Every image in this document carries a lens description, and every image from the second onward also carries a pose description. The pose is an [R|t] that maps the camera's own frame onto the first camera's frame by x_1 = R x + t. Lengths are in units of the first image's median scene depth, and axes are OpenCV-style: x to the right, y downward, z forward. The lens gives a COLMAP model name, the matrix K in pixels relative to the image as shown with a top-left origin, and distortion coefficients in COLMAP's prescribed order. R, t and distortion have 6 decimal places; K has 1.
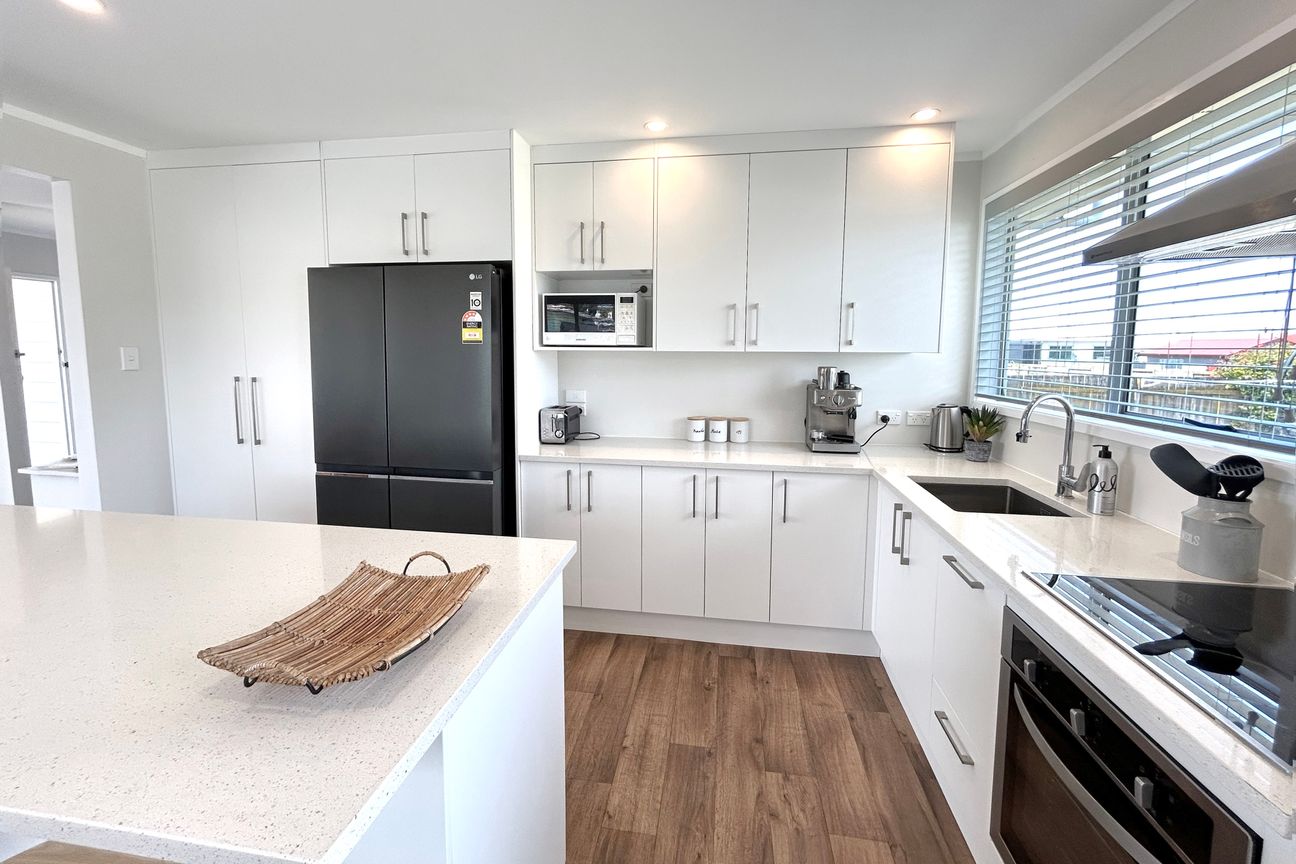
lens RADIAL K [[521.0, 0, 647.7], [0, 521.0, 397.2], [0, 0, 1]] dist [0.000856, 0.000118]
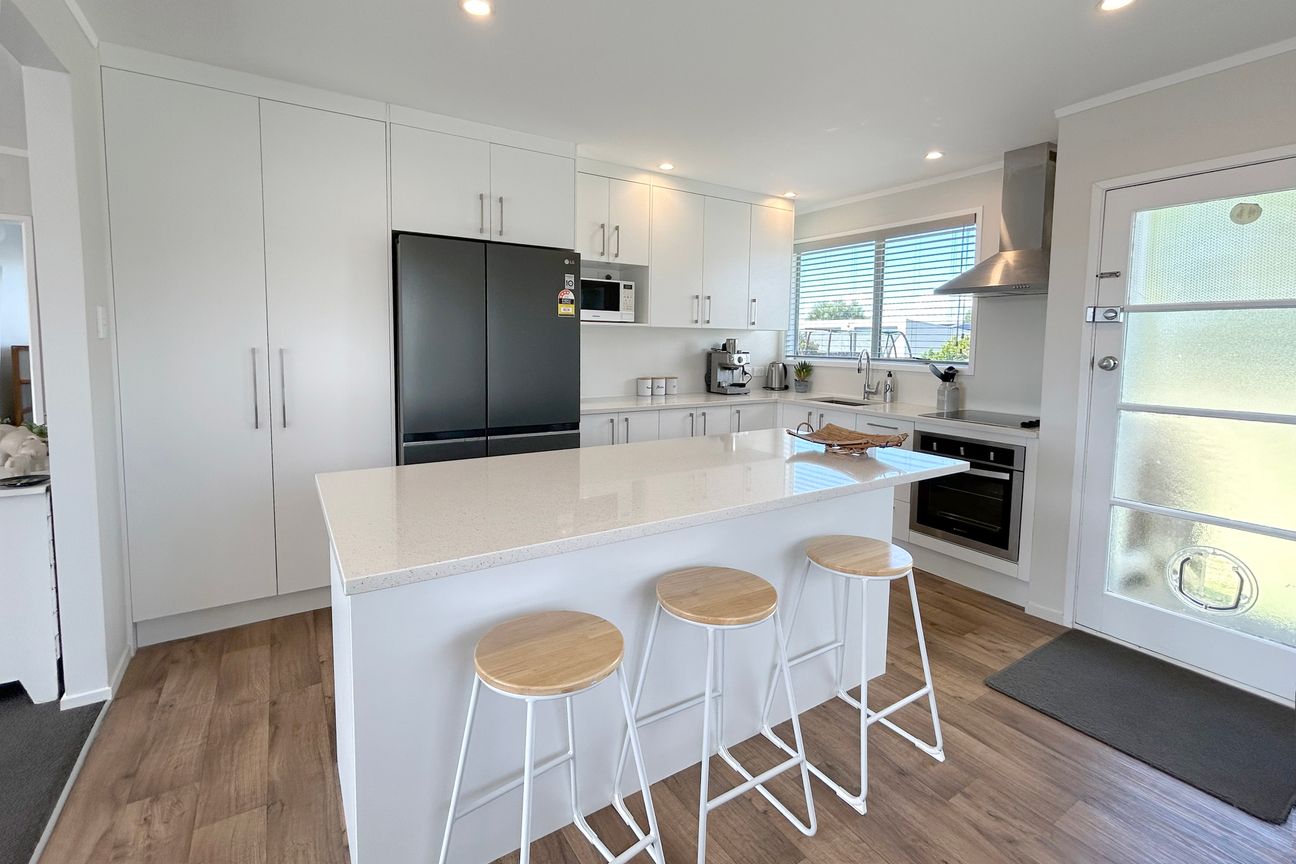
lens RADIAL K [[576.4, 0, 644.6], [0, 576.4, 384.8], [0, 0, 1]] dist [-0.000305, 0.000031]
pose [[0.750126, -0.046963, 0.659625, -1.008055], [0.048740, 0.998688, 0.015676, 0.039064], [-0.659496, 0.020391, 0.751431, -0.110843]]
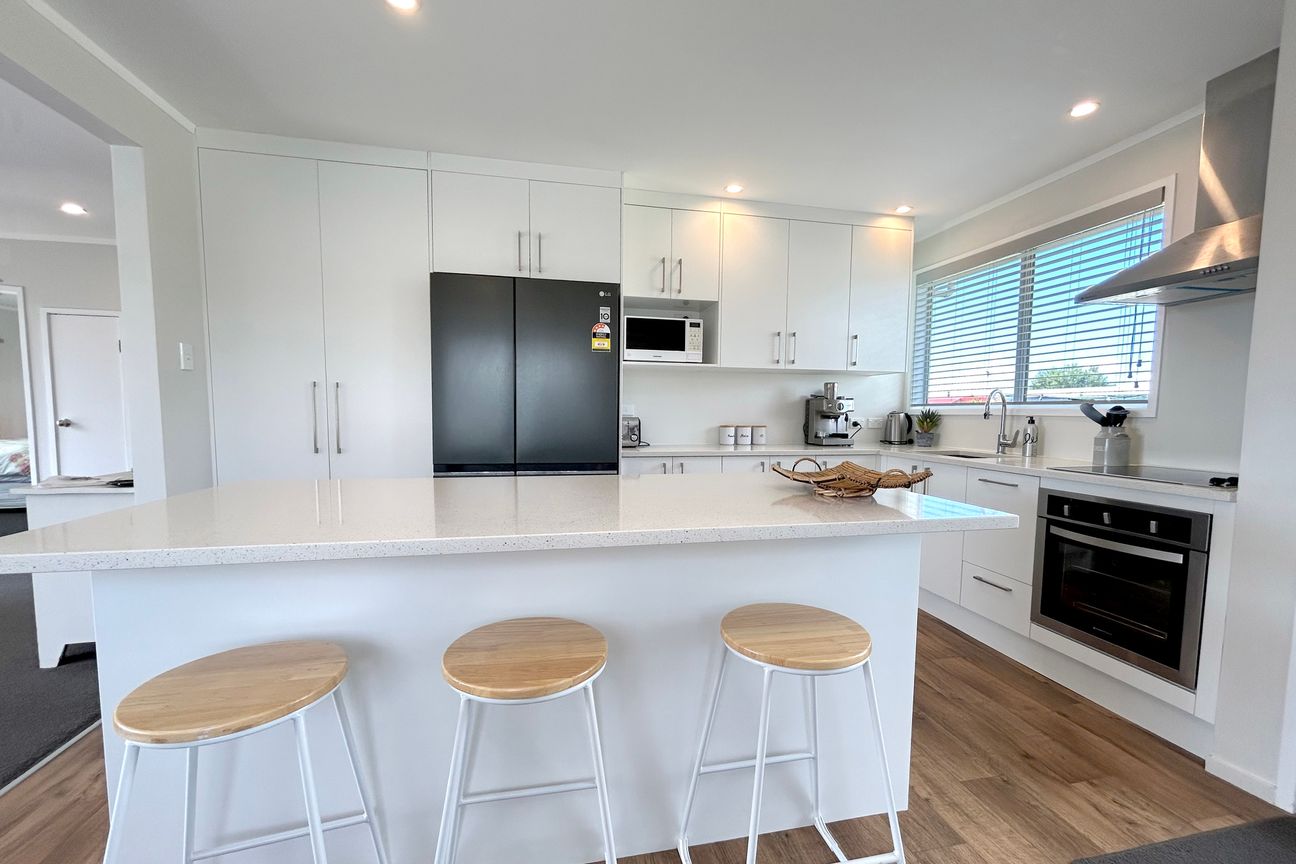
lens RADIAL K [[528.6, 0, 651.5], [0, 528.6, 453.9], [0, 0, 1]] dist [-0.000857, 0.000170]
pose [[0.933891, -0.025060, 0.356678, -0.608300], [0.027295, 0.999627, -0.001232, 0.119417], [-0.356514, 0.010886, 0.934227, -0.125809]]
